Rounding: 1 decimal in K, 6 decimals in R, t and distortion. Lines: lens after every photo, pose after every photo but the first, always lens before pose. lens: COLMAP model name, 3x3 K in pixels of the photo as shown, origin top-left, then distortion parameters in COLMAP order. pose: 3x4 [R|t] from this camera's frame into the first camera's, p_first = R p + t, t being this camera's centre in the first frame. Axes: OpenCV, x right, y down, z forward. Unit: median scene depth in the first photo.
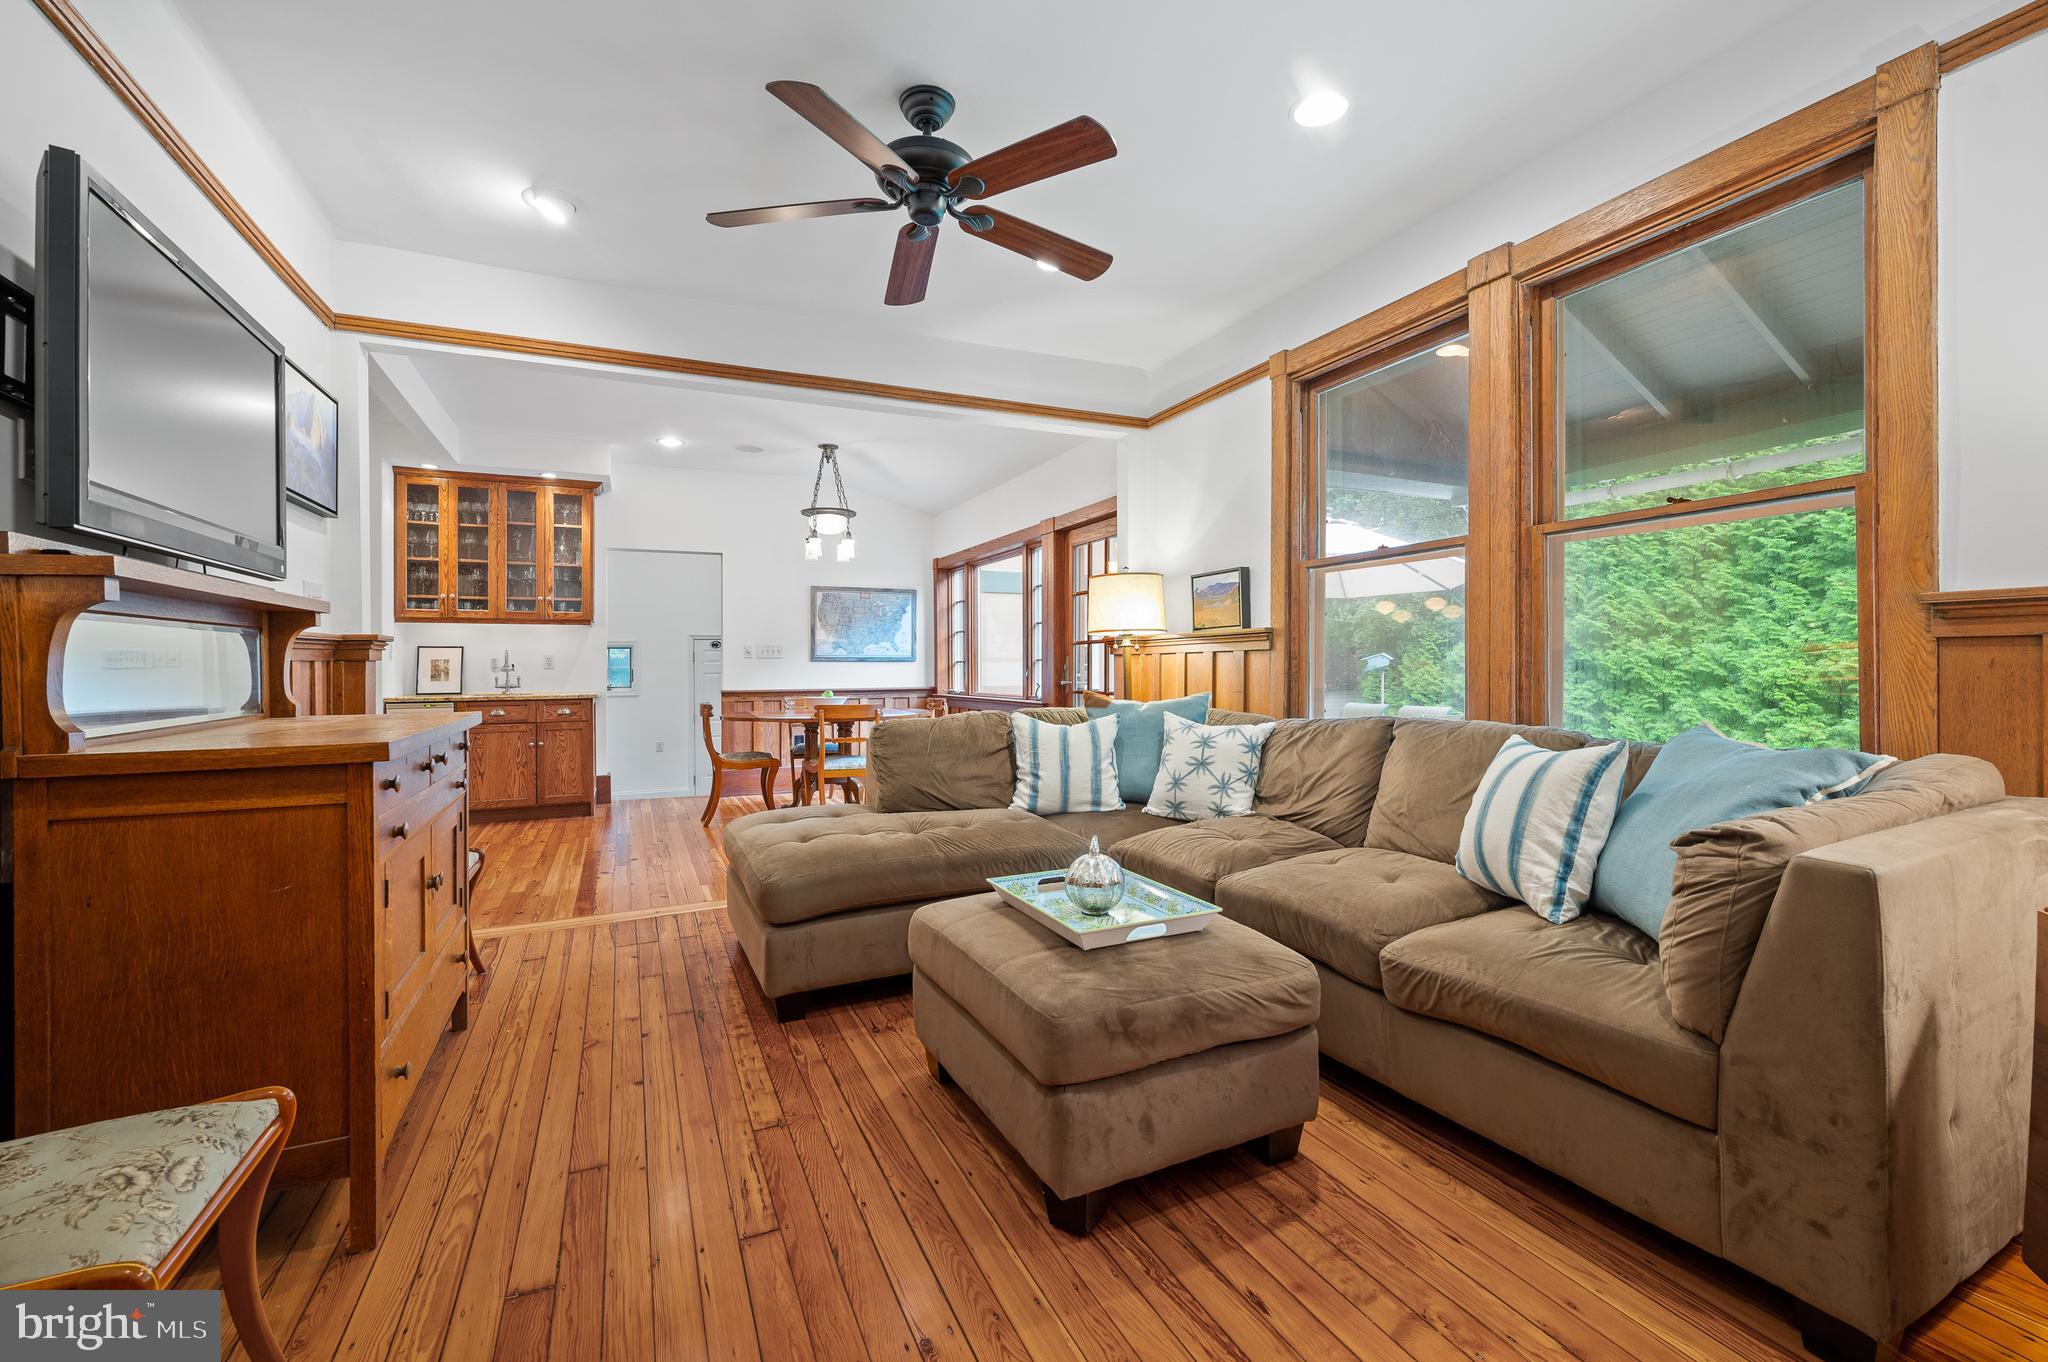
lens RADIAL K [[868.1, 0, 1034.4], [0, 868.1, 660.1], [0, 0, 1]] dist [-0.004112, 0.000495]
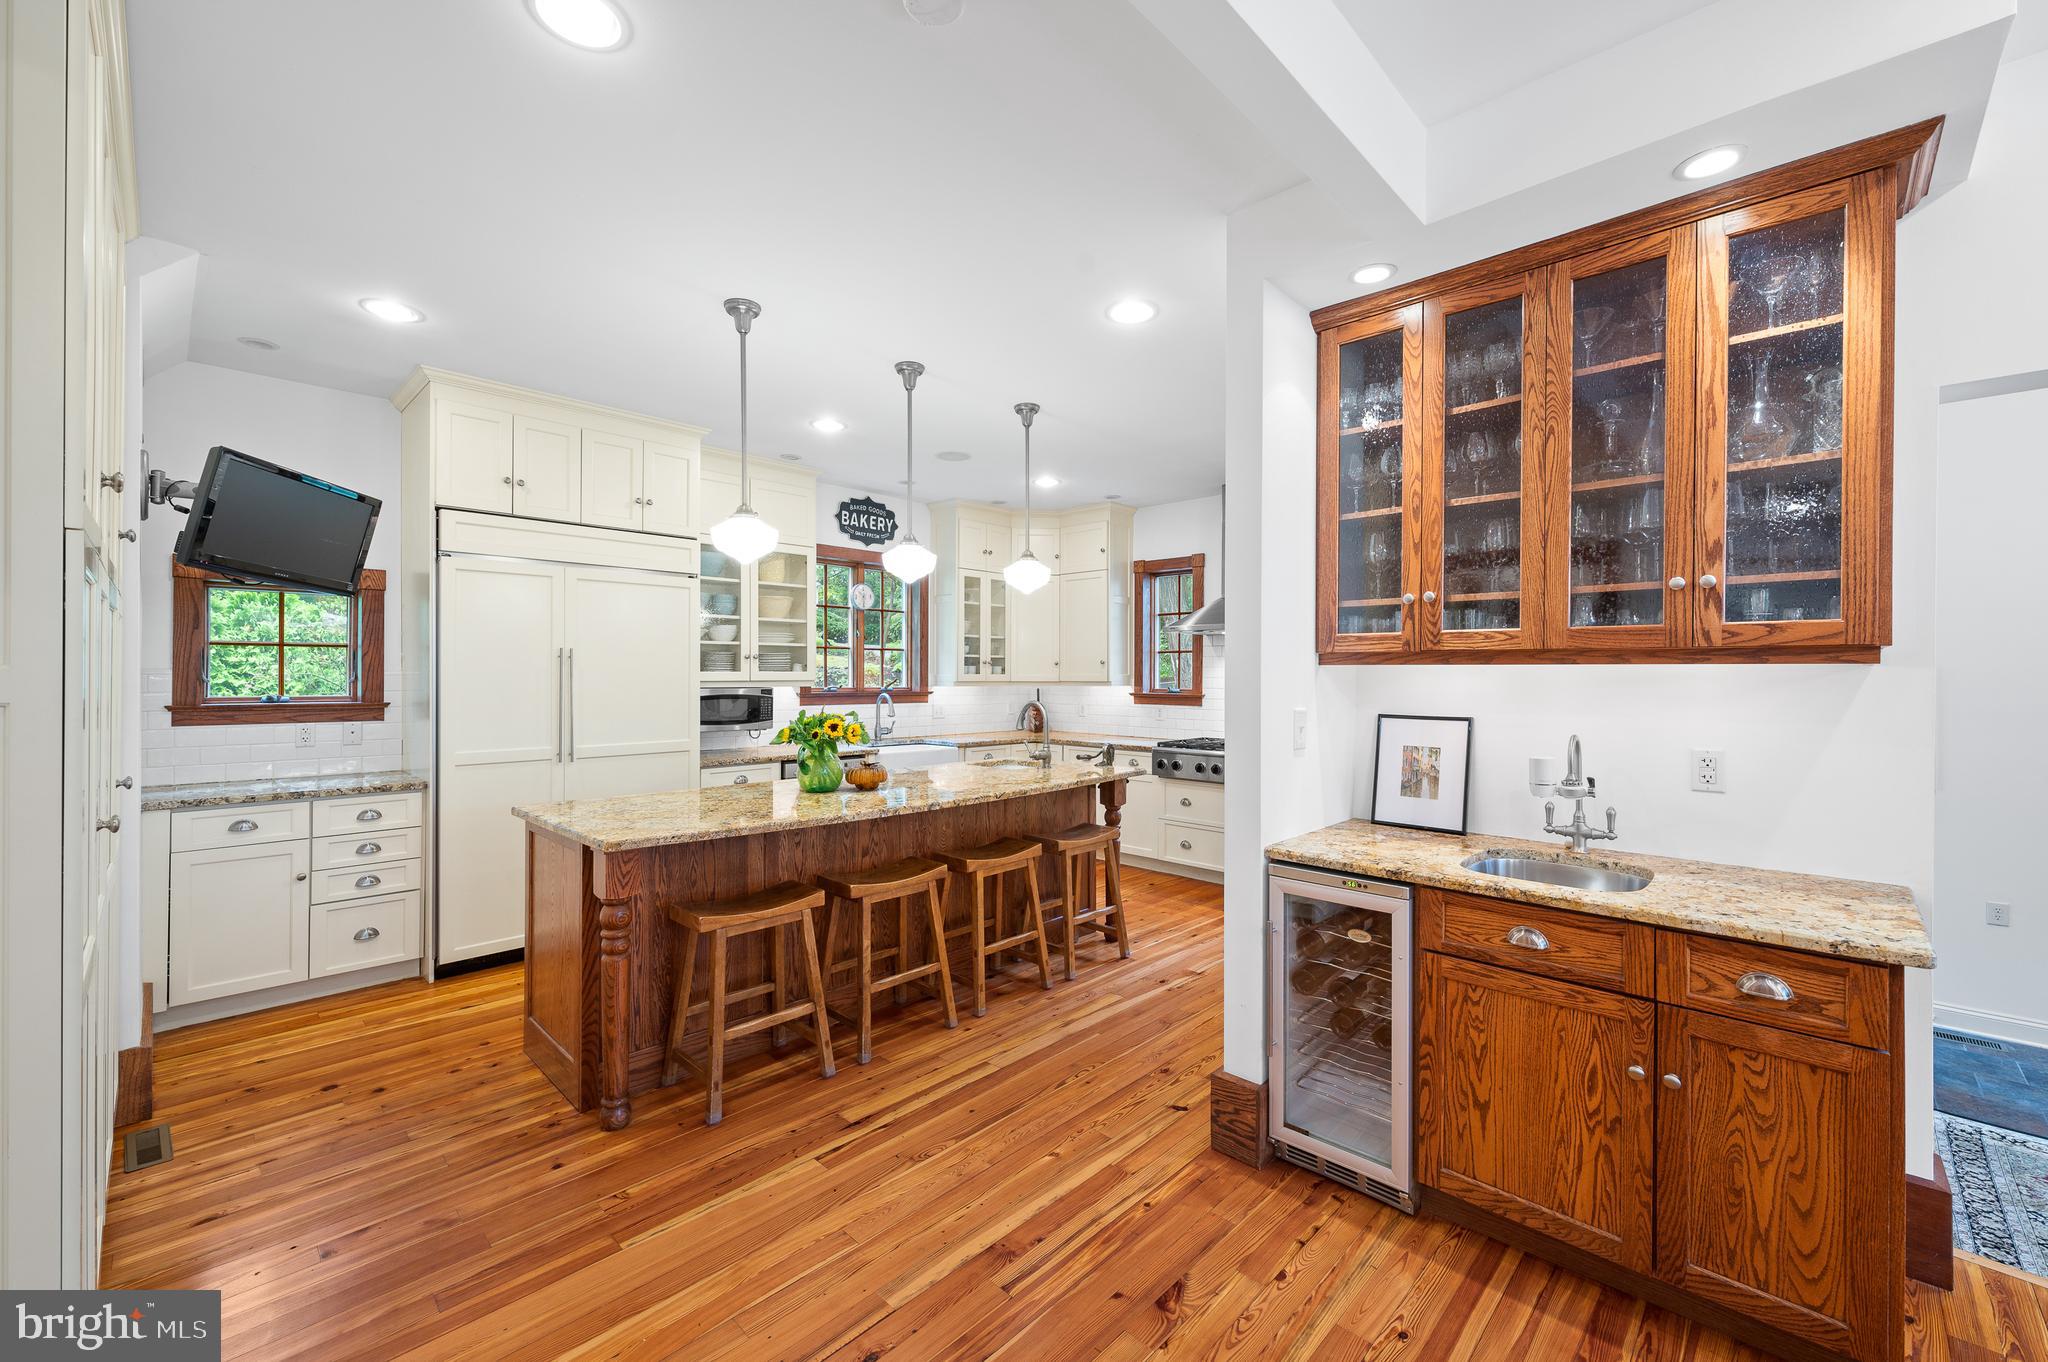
lens RADIAL K [[830.0, 0, 1024.4], [0, 830.0, 673.8], [0, 0, 1]] dist [-0.000463, -0.000180]
pose [[0.352886, 0.009052, -0.935623, -0.362441], [0.000337, 0.999952, 0.009802, -0.040274], [0.935666, -0.003774, 0.352866, 0.655346]]
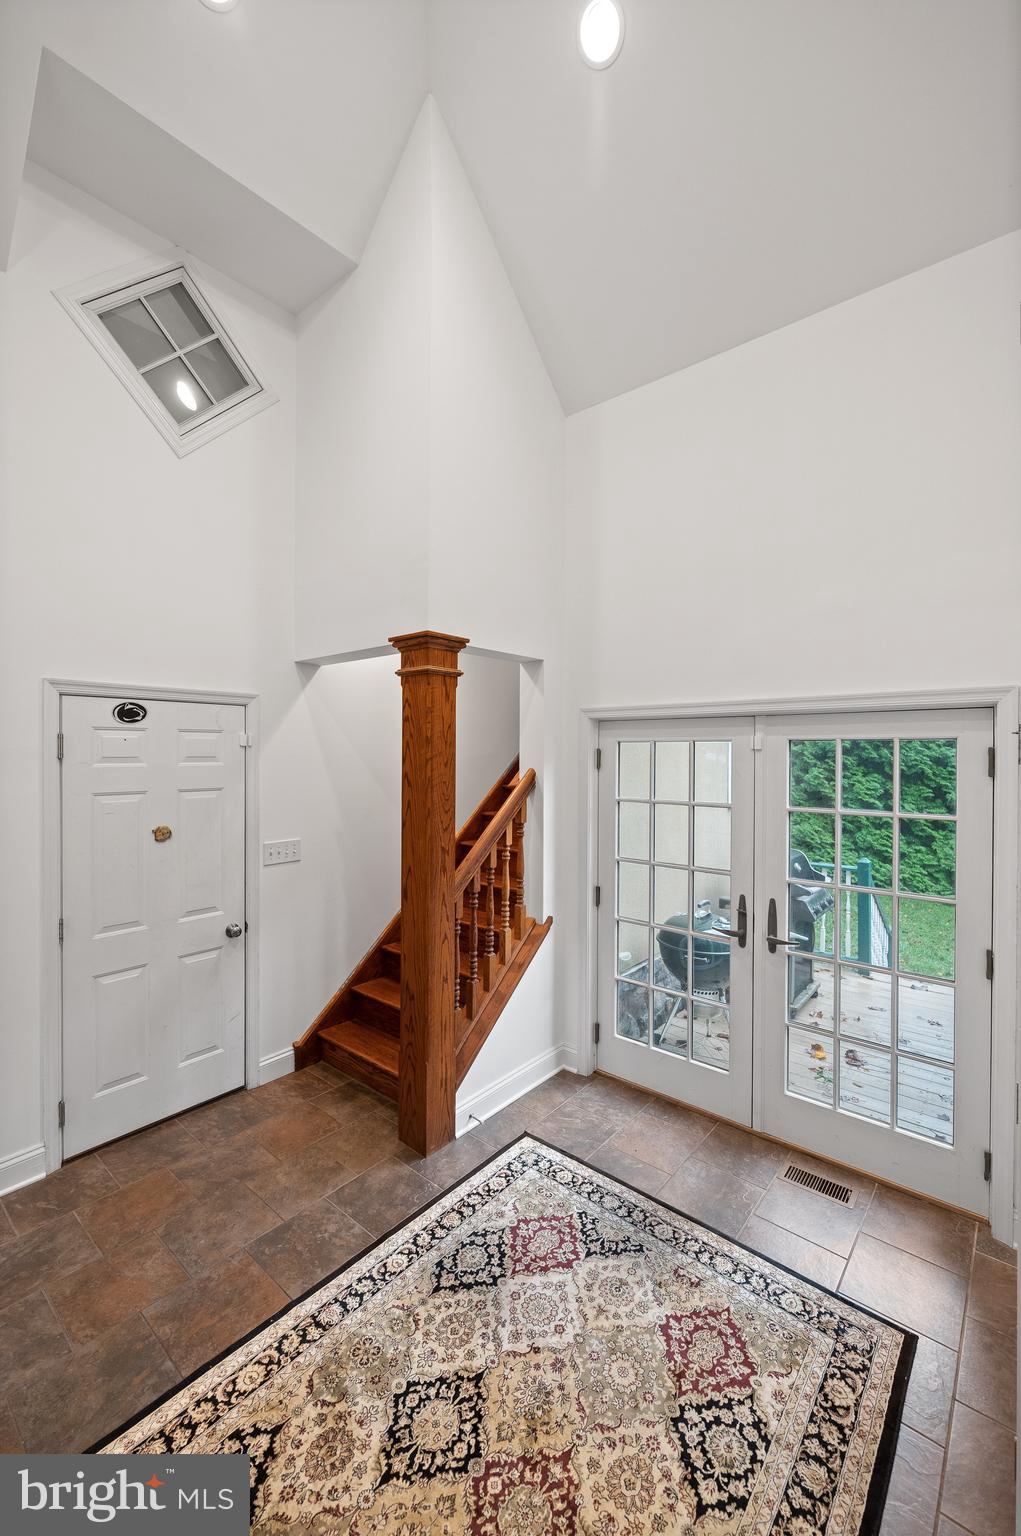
lens RADIAL K [[622.5, 0, 522.5], [0, 622.5, 759.3], [0, 0, 1]] dist [-0.000463, -0.000180]
pose [[0.905040, 0.009120, 0.425230, -0.558459], [-0.017764, 0.999708, 0.016366, -0.009256], [-0.424956, -0.022366, 0.904937, 1.191612]]
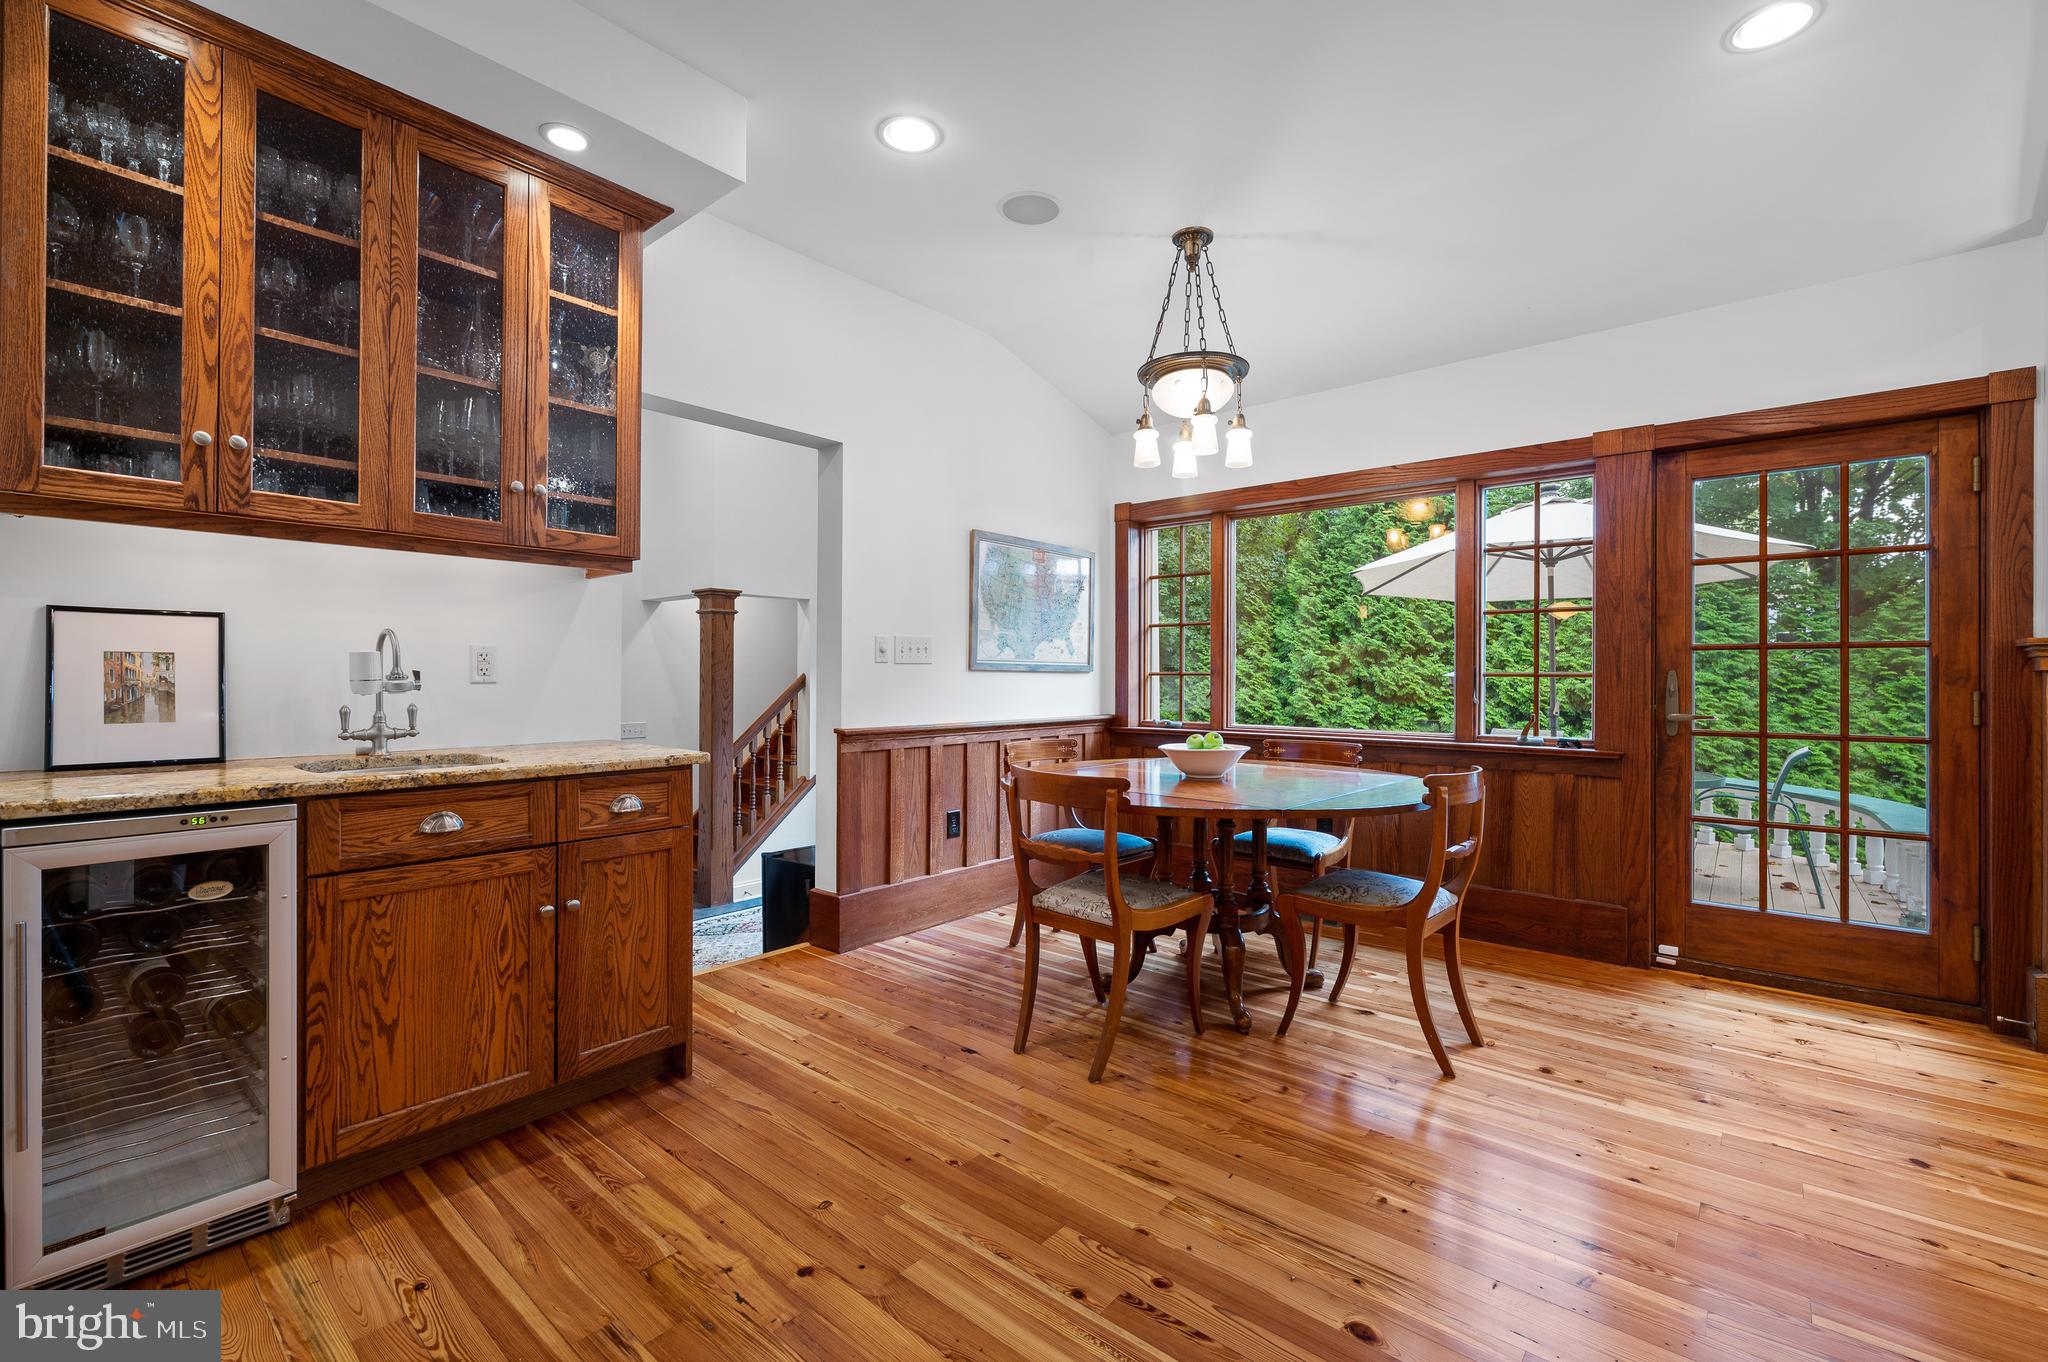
lens RADIAL K [[868.1, 0, 1033.2], [0, 868.1, 678.8], [0, 0, 1]] dist [-0.004112, 0.000495]
pose [[0.909525, 0.009038, 0.415551, -0.512881], [-0.013462, 0.999880, 0.007717, 0.001797], [-0.415431, -0.012613, 0.909537, 0.575630]]
